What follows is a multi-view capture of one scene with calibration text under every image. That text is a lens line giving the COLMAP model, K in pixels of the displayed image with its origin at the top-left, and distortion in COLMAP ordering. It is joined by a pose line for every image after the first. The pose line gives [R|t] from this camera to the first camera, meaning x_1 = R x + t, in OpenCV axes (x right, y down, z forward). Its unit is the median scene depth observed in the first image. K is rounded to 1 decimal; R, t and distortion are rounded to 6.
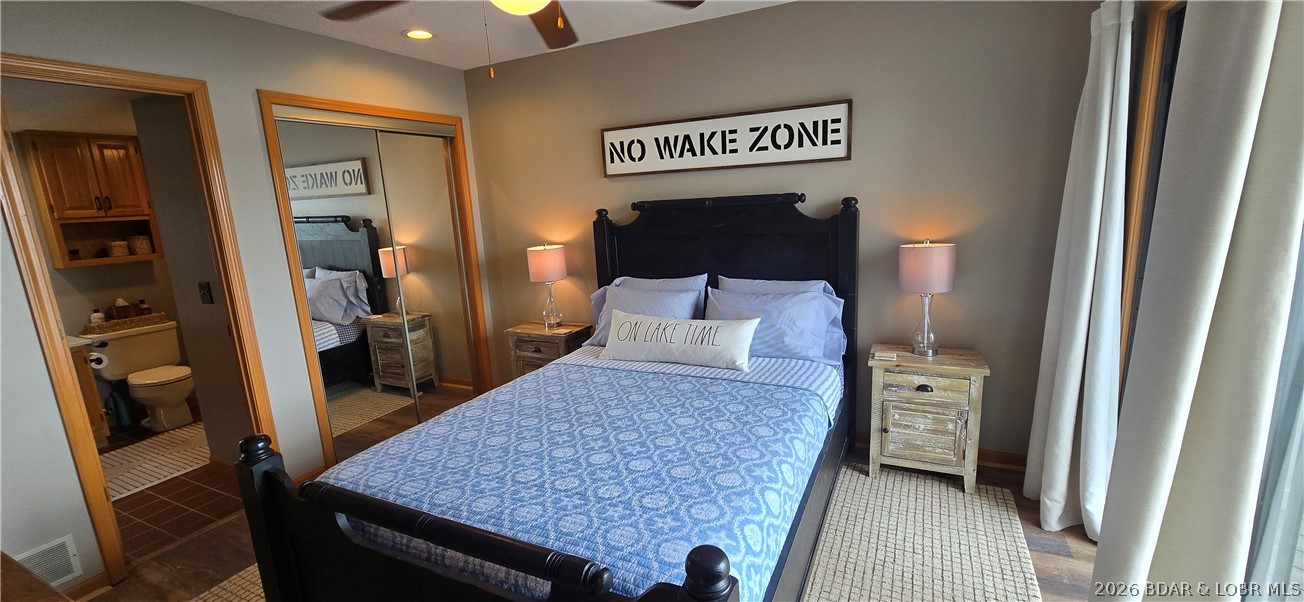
lens RADIAL K [[532.6, 0, 655.8], [0, 532.6, 305.2], [0, 0, 1]] dist [-0.002062, 0.001113]
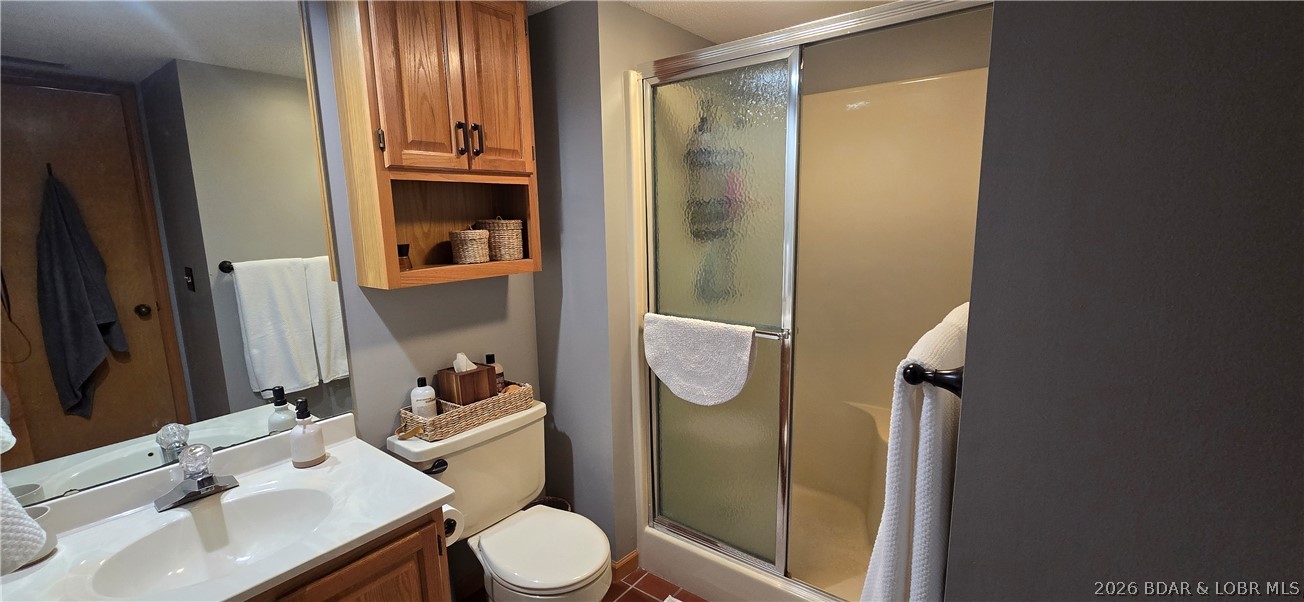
lens RADIAL K [[532.6, 0, 652.6], [0, 532.6, 304.6], [0, 0, 1]] dist [-0.002062, 0.001113]
pose [[0.981910, 0.061680, -0.179018, -0.783929], [-0.065443, 0.997741, -0.015180, -0.060433], [0.177677, 0.026621, 0.983729, 0.590829]]
